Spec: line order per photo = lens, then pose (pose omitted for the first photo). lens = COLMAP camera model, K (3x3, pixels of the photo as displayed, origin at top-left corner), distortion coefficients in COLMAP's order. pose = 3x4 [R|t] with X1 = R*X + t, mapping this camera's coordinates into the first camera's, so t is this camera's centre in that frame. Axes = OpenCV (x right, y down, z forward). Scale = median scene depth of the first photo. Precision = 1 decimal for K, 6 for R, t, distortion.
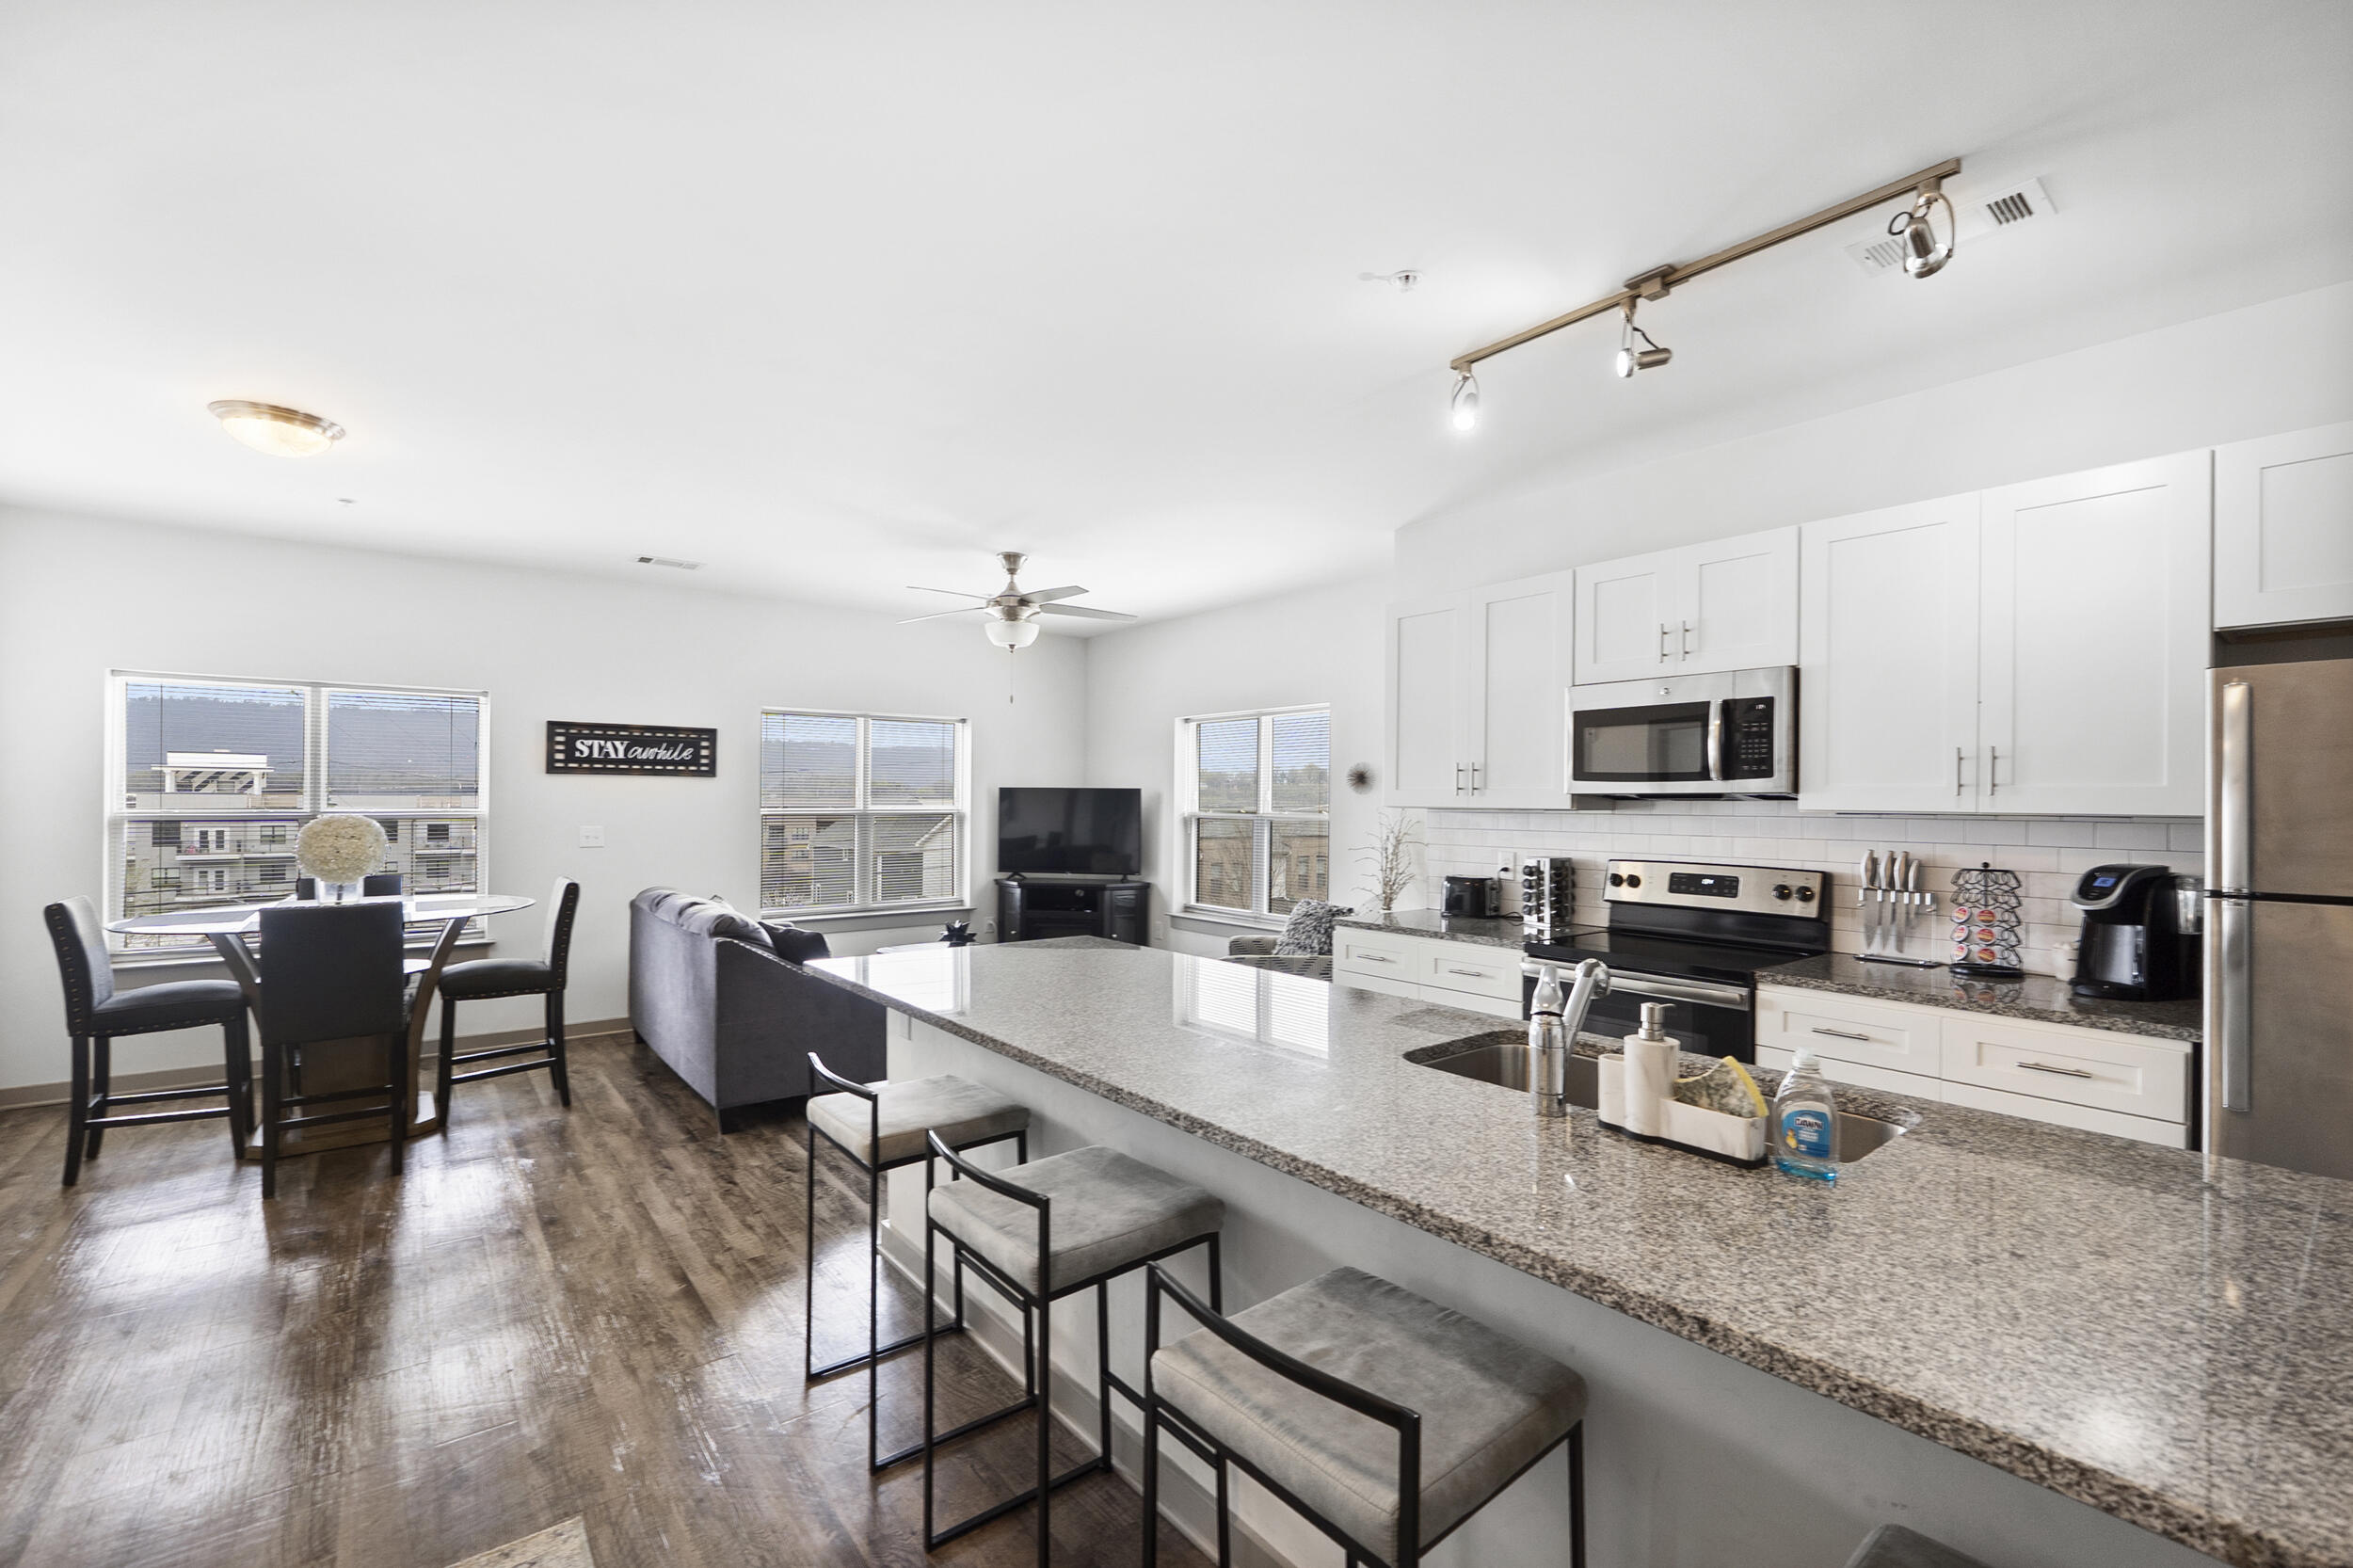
lens RADIAL K [[1003.3, 0, 1186.7], [0, 1003.3, 788.6], [0, 0, 1]] dist [-0.001693, -0.000783]
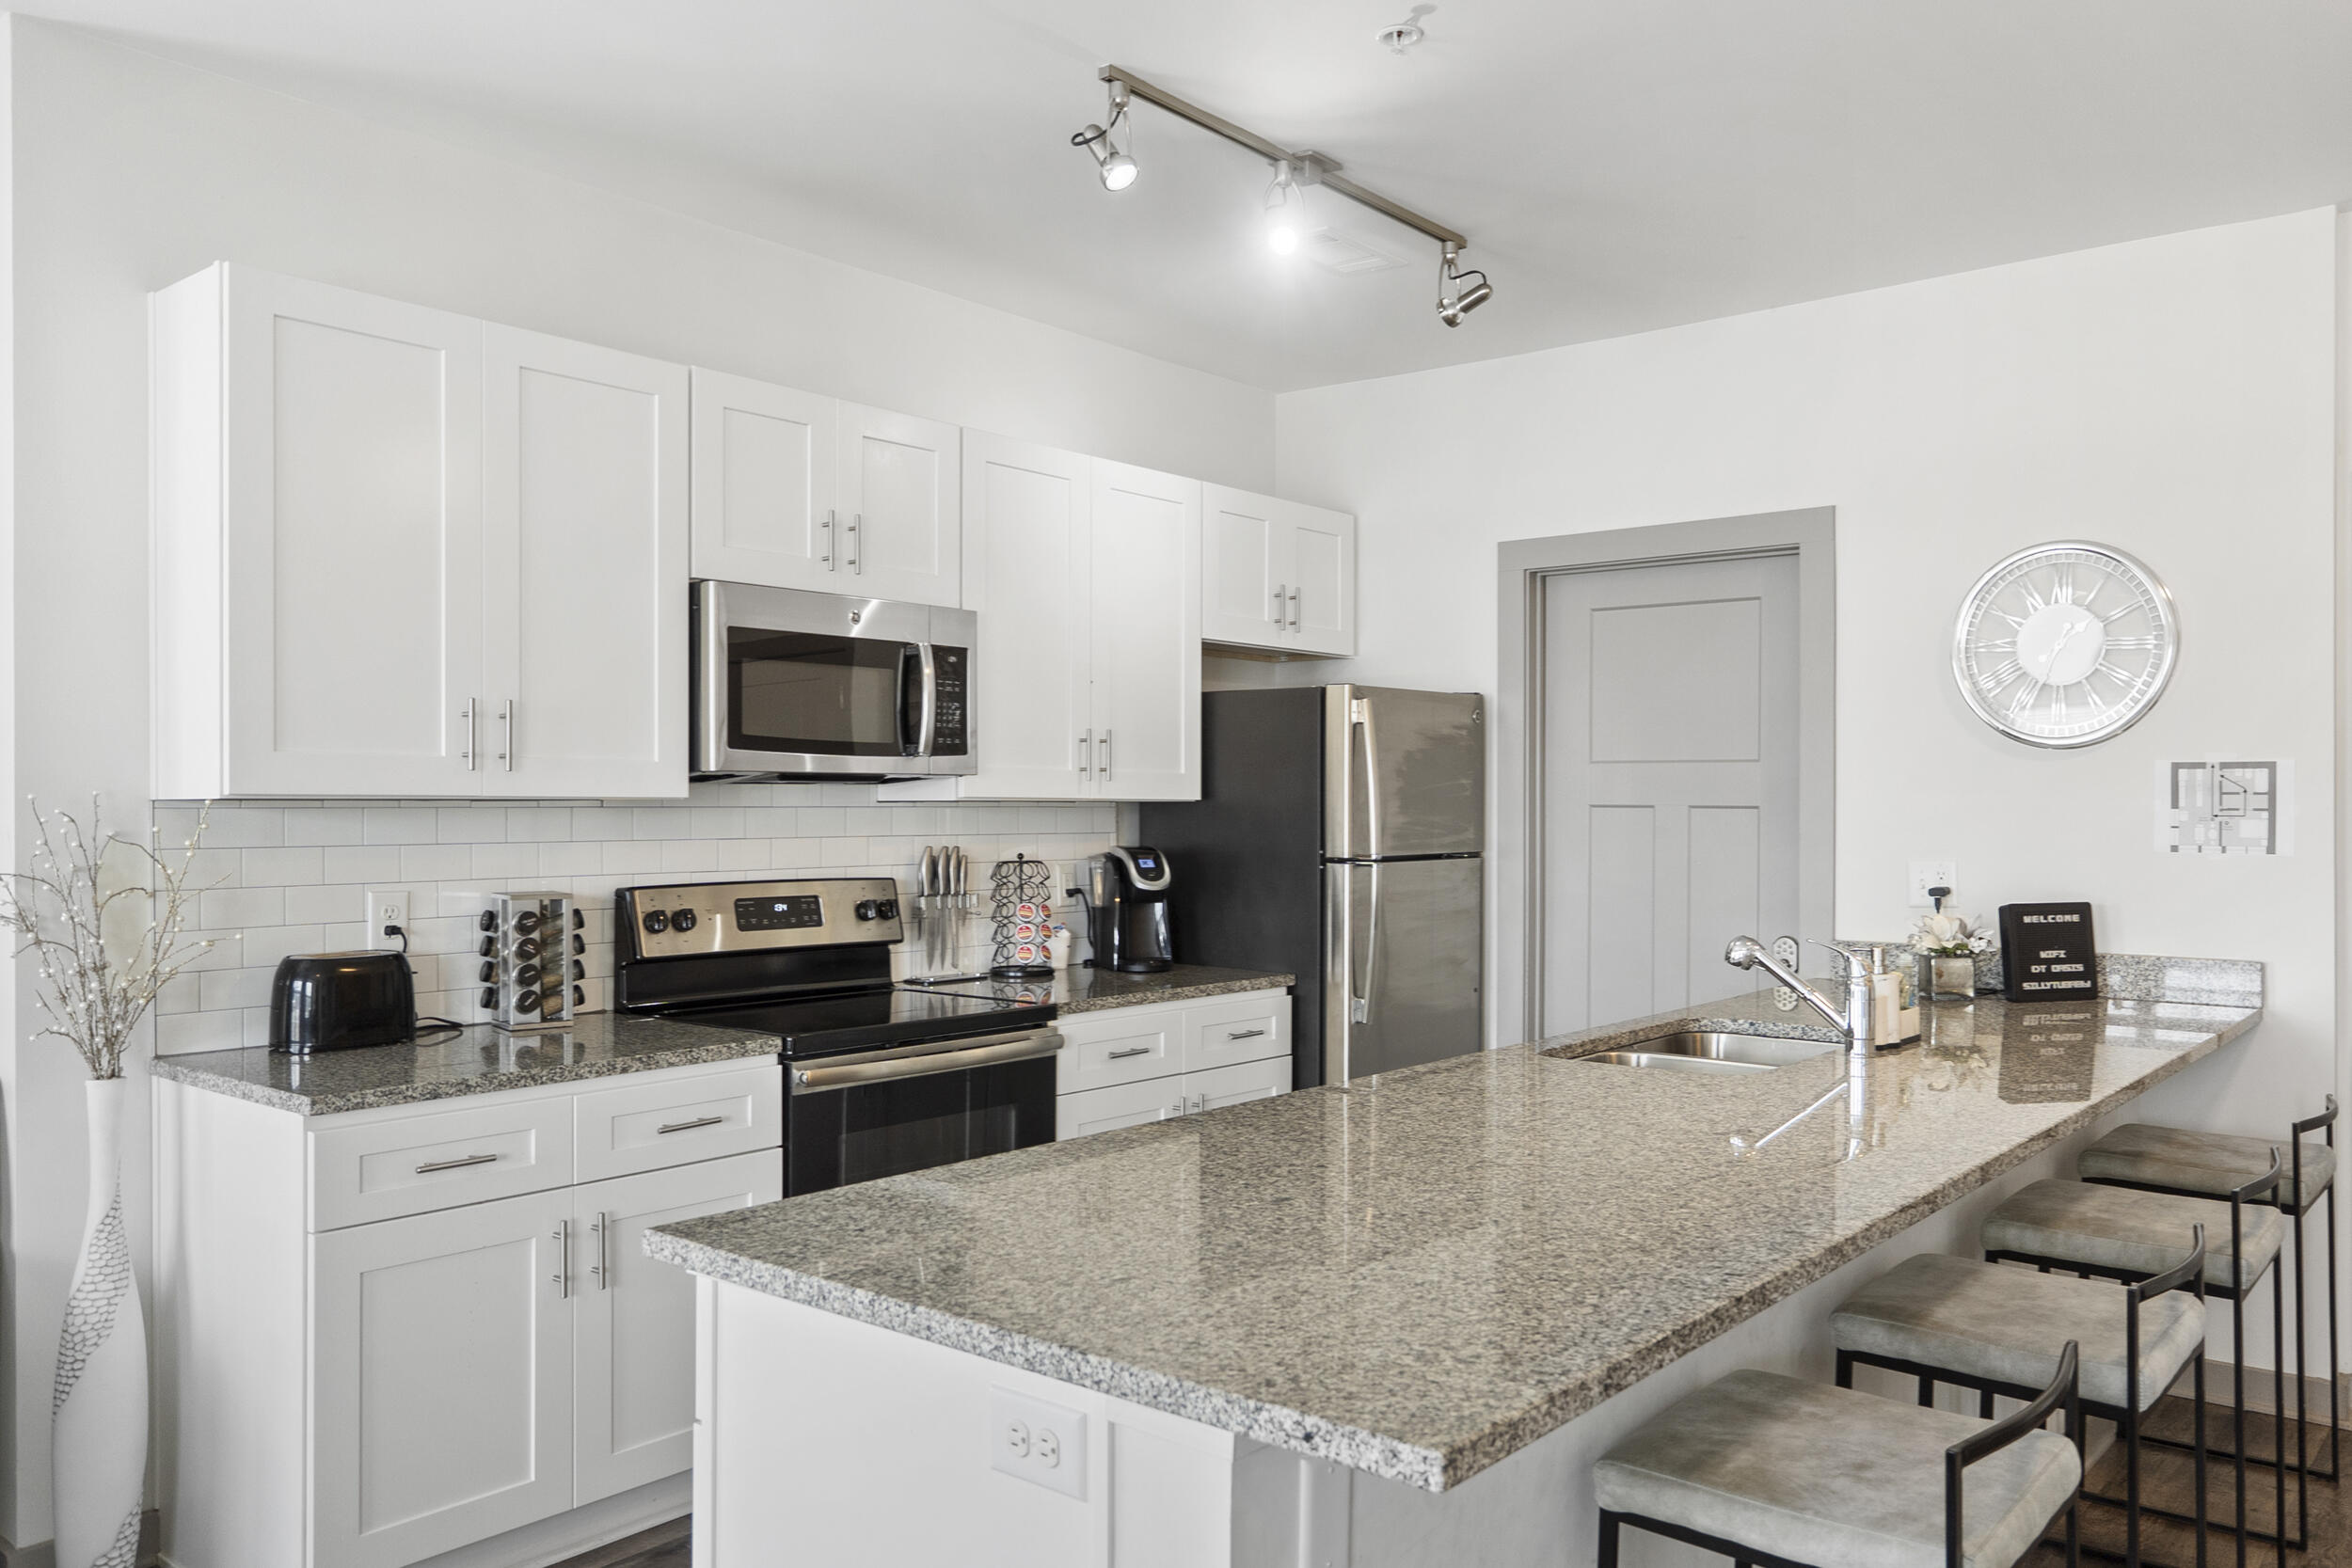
lens RADIAL K [[1741.1, 0, 1182.1], [0, 1741.1, 795.4], [0, 0, 1]] dist [-0.006383, 0.011211]
pose [[-0.209137, -0.001844, 0.977885, -0.403976], [-0.016169, 0.999868, -0.001572, 0.010421], [-0.977753, -0.016141, -0.209139, 0.608042]]
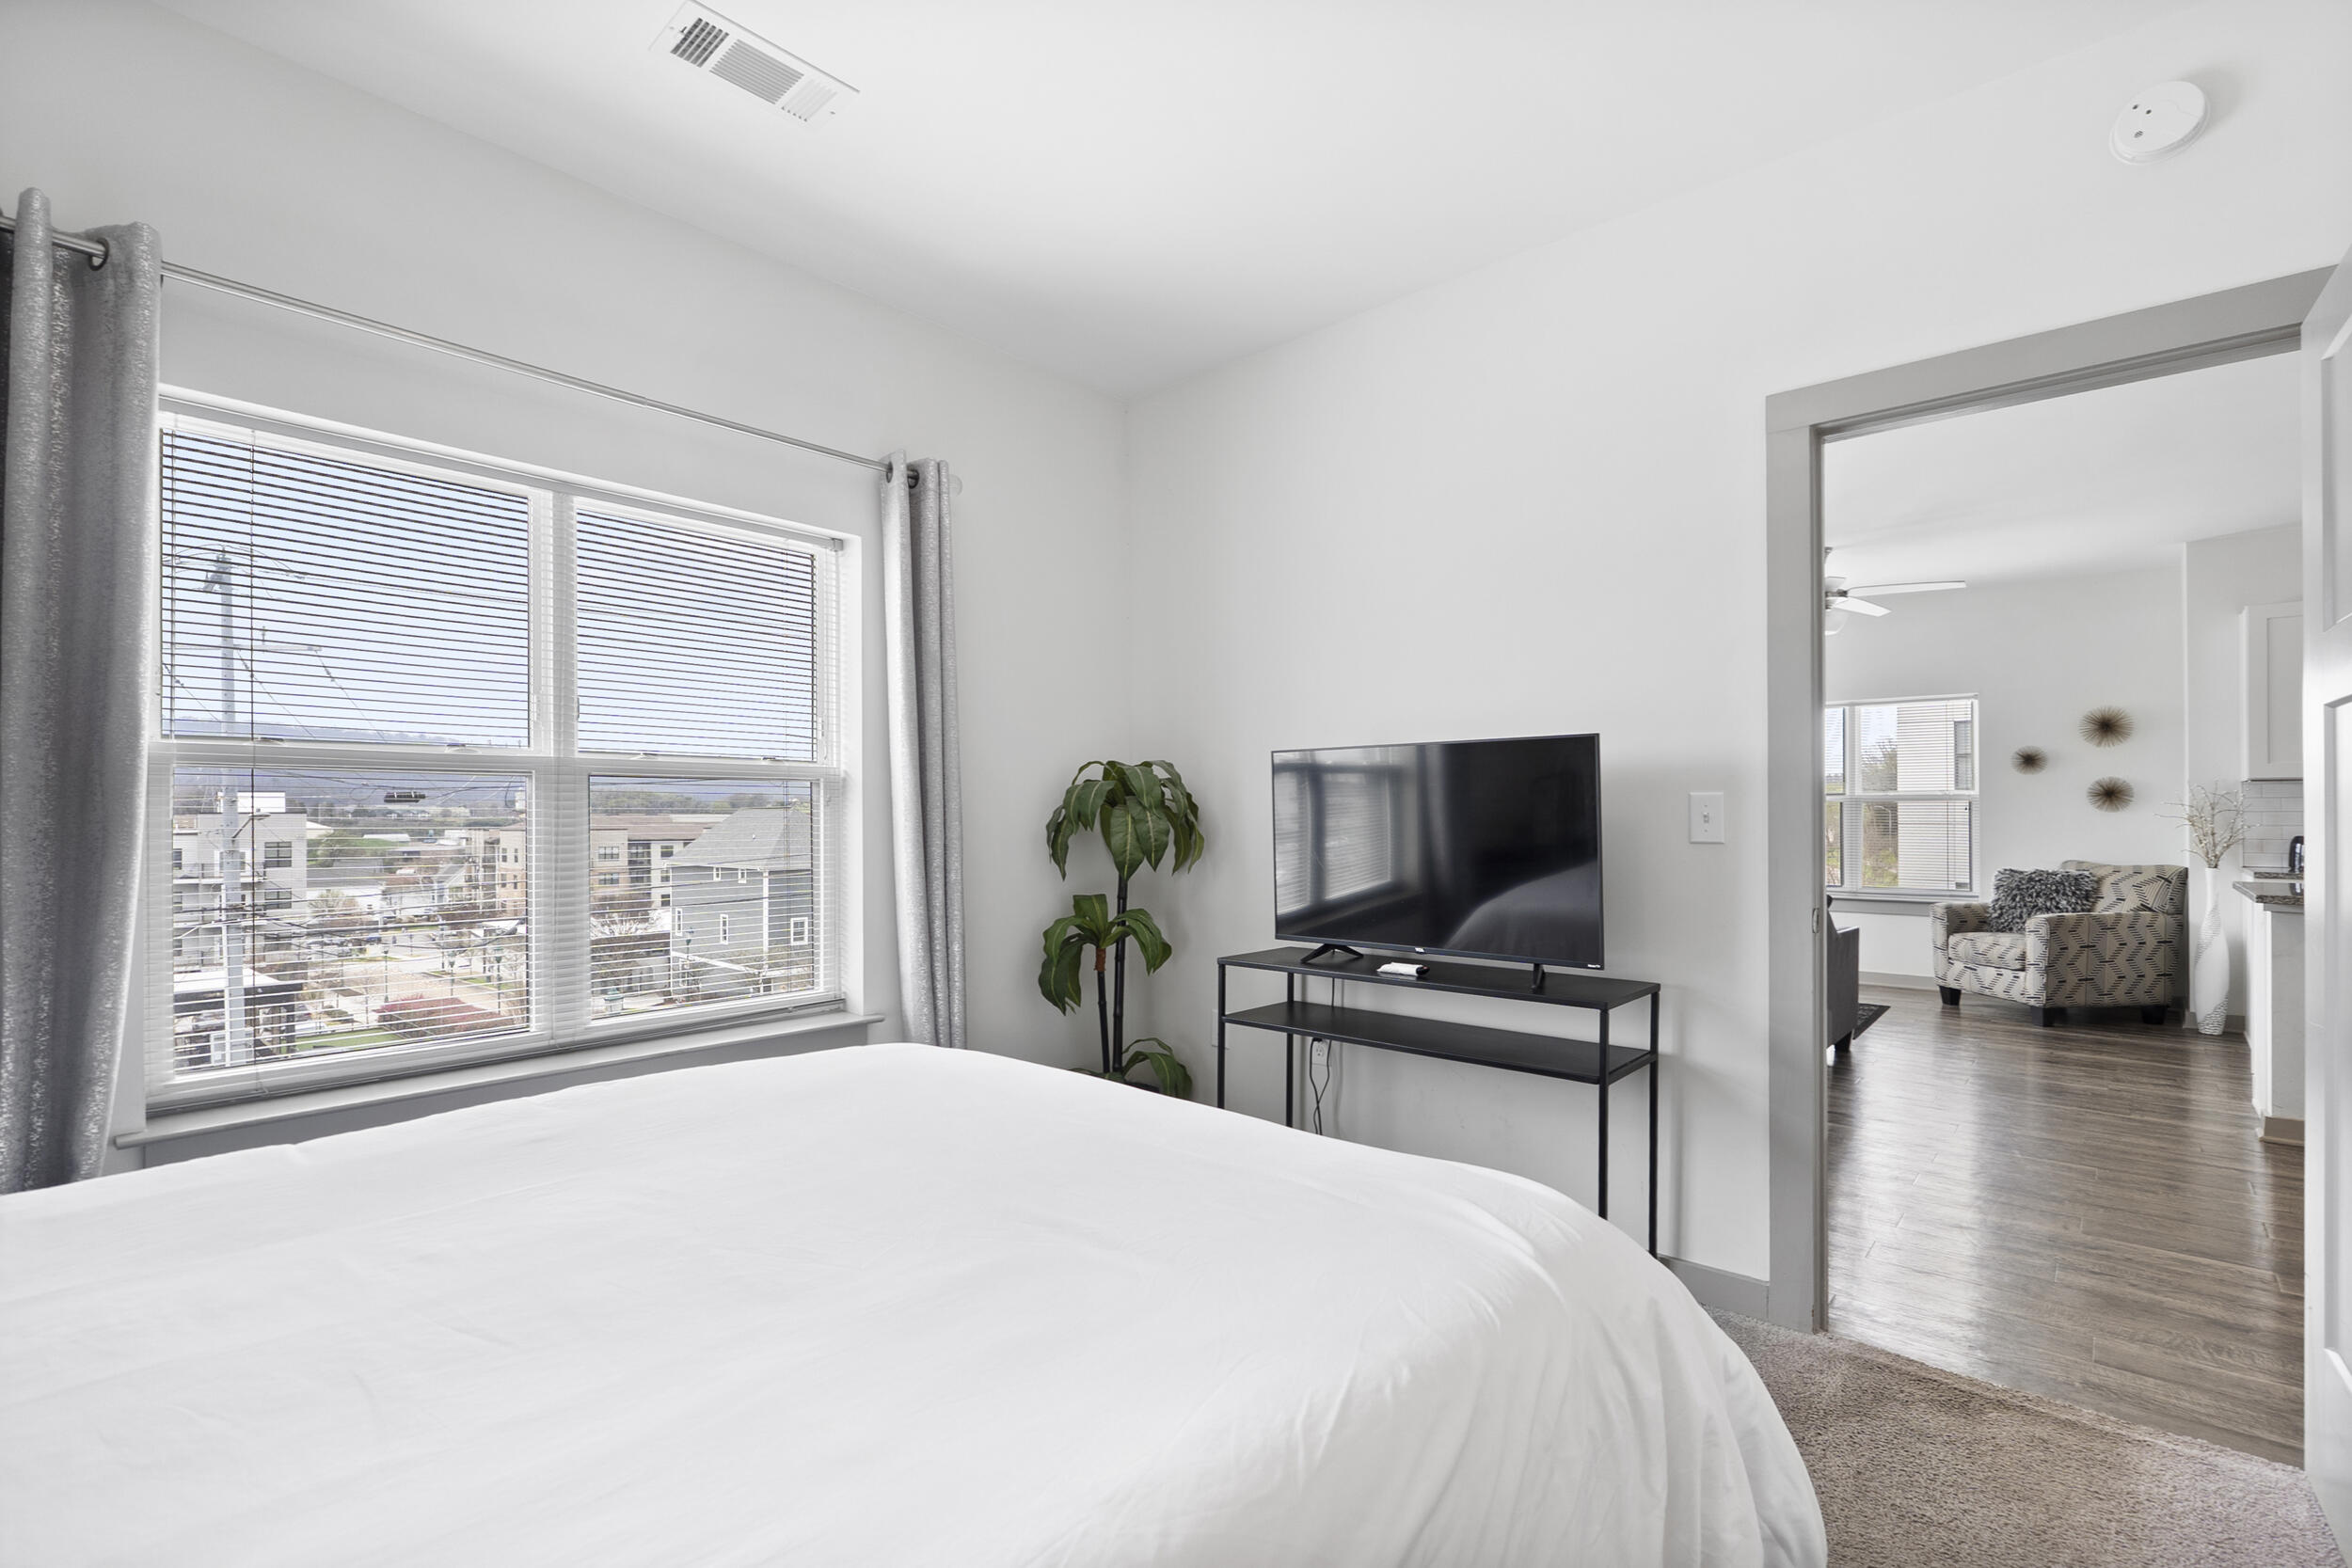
lens RADIAL K [[1070.6, 0, 1173.7], [0, 1070.6, 804.2], [0, 0, 1]] dist [0.005255, -0.000879]
pose [[0.984481, -0.007470, 0.175332, -0.968193], [0.006704, 0.999965, 0.004960, 0.026672], [-0.175363, -0.003708, 0.984497, -0.009550]]
